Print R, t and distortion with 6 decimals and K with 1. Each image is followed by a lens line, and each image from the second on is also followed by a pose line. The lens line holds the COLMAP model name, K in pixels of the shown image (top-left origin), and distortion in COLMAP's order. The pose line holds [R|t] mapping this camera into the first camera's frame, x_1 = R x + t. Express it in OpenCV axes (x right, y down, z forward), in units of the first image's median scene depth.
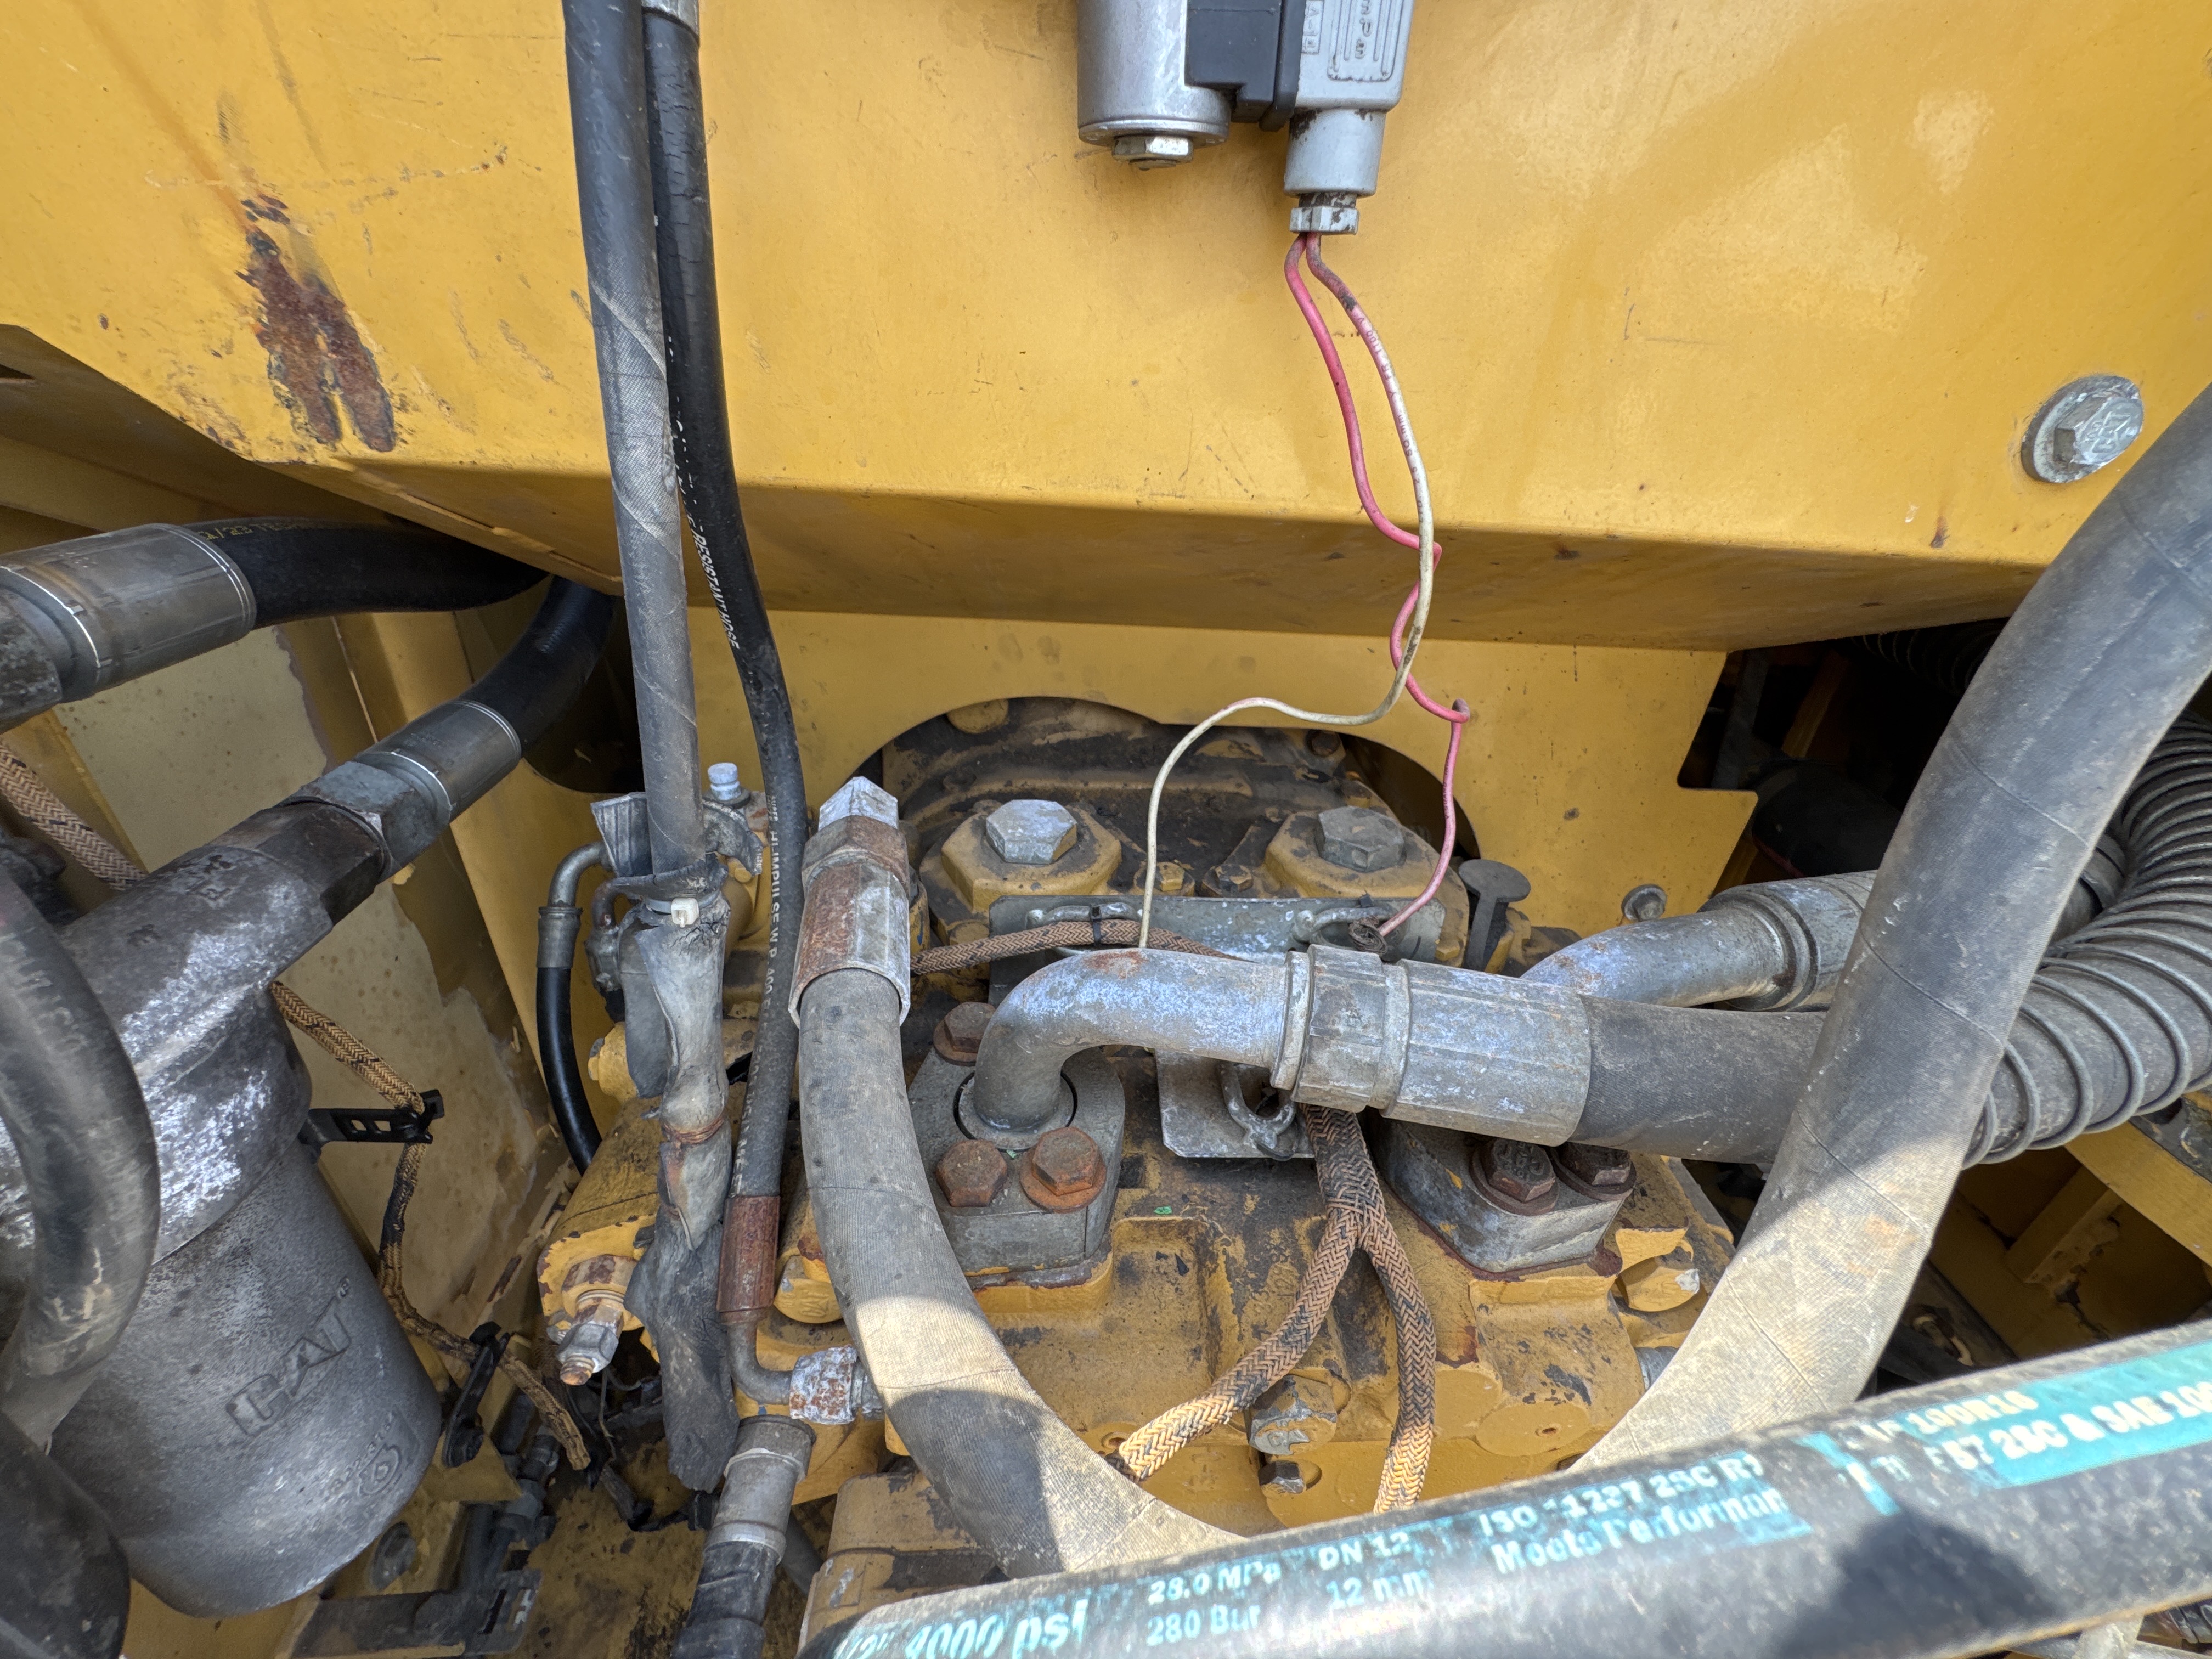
lens RADIAL K [[922.2, 0, 1092.9], [0, 922.2, 844.4], [0, 0, 1]] dist [-0.002988, 0.000184]
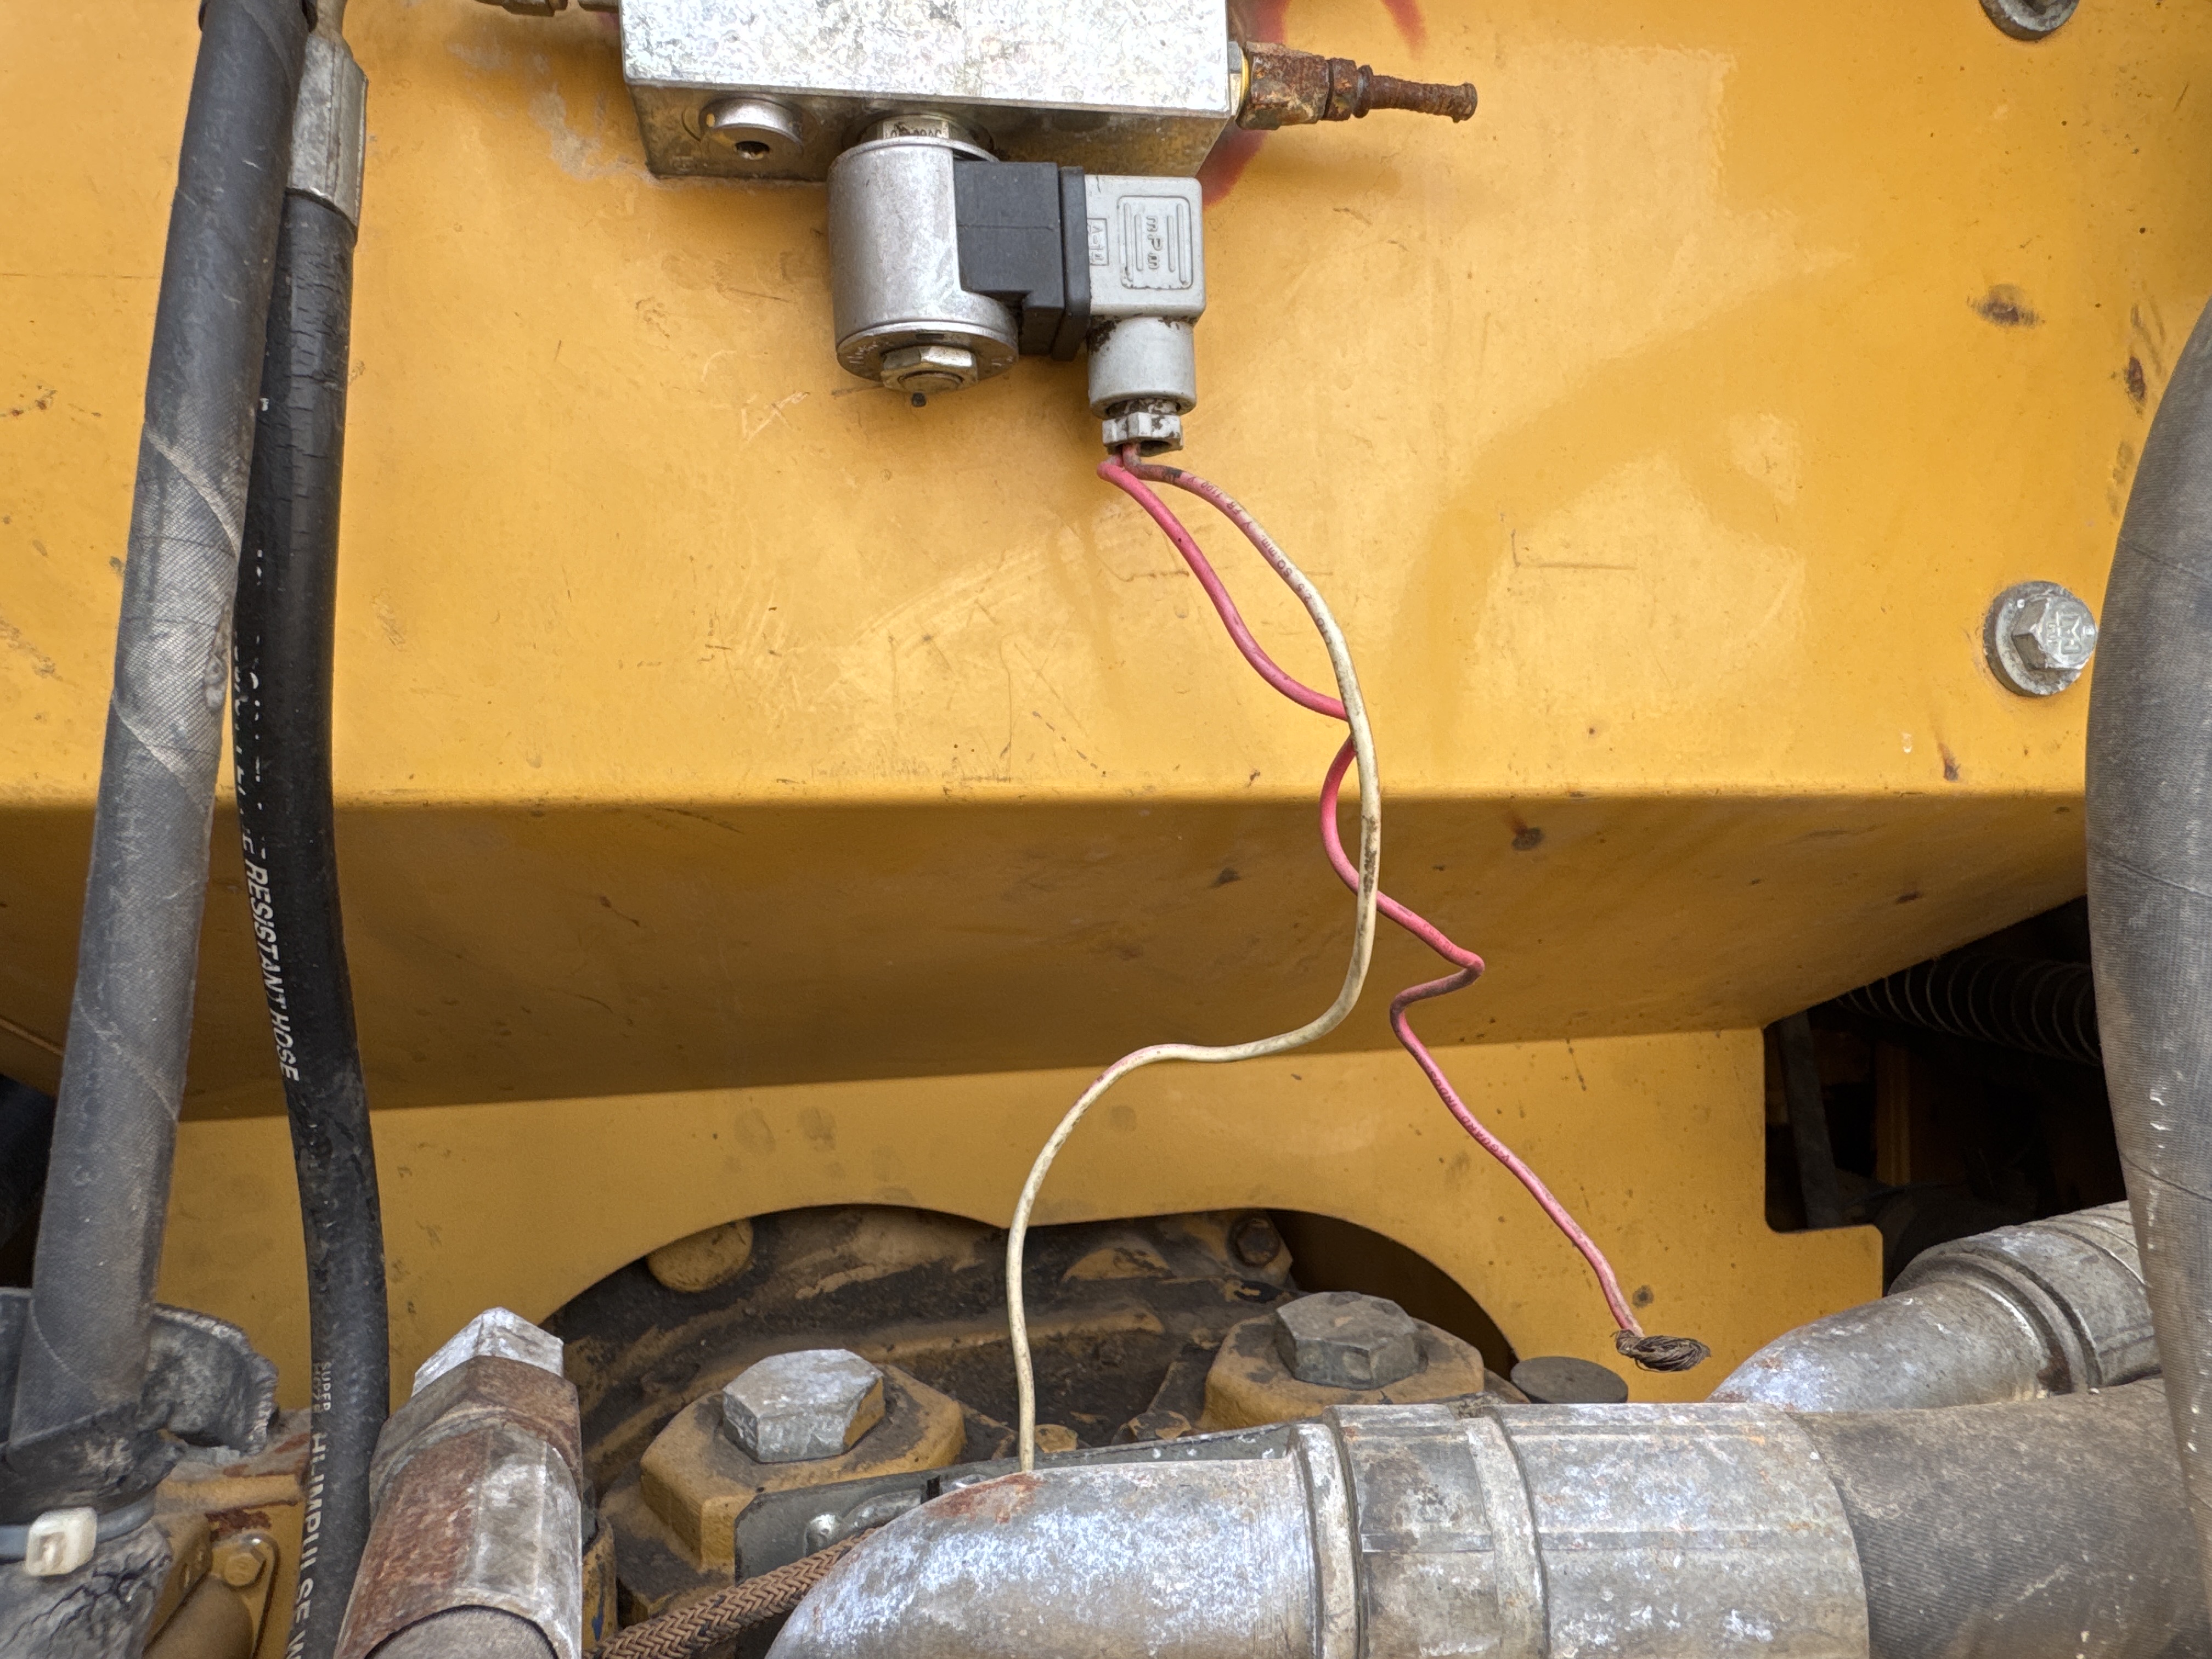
lens RADIAL K [[1364.1, 0, 1104.4], [0, 1364.1, 793.4], [0, 0, 1]] dist [-0.003550, 0.001309]
pose [[0.980105, -0.065752, 0.187270, -0.028994], [0.150573, 0.861046, -0.485723, 0.163813], [-0.129311, 0.504258, 0.853817, 0.099806]]
